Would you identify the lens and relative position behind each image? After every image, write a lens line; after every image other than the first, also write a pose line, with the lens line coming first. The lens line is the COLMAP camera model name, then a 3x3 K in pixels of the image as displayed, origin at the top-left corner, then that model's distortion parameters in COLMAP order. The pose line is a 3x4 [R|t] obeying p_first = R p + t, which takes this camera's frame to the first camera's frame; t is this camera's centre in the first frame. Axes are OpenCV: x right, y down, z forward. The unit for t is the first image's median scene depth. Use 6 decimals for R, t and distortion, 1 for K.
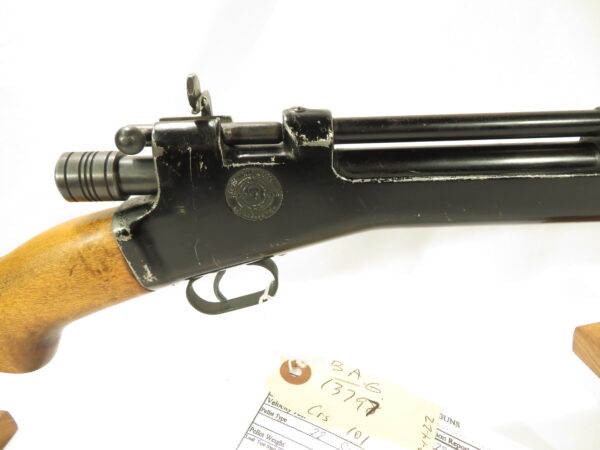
lens RADIAL K [[443.9, 0, 300.0], [0, 443.9, 225.0], [0, 0, 1]] dist [0.000876, 0.004293]
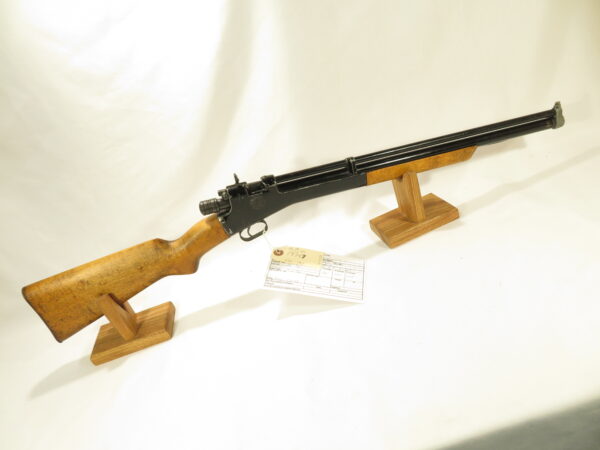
lens RADIAL K [[443.9, 0, 300.0], [0, 443.9, 225.0], [0, 0, 1]] dist [0.000876, 0.004293]
pose [[0.964386, -0.225747, 0.137830, -0.268303], [0.219371, 0.973794, 0.060021, -0.023105], [-0.147768, -0.027648, 0.988636, -2.277990]]
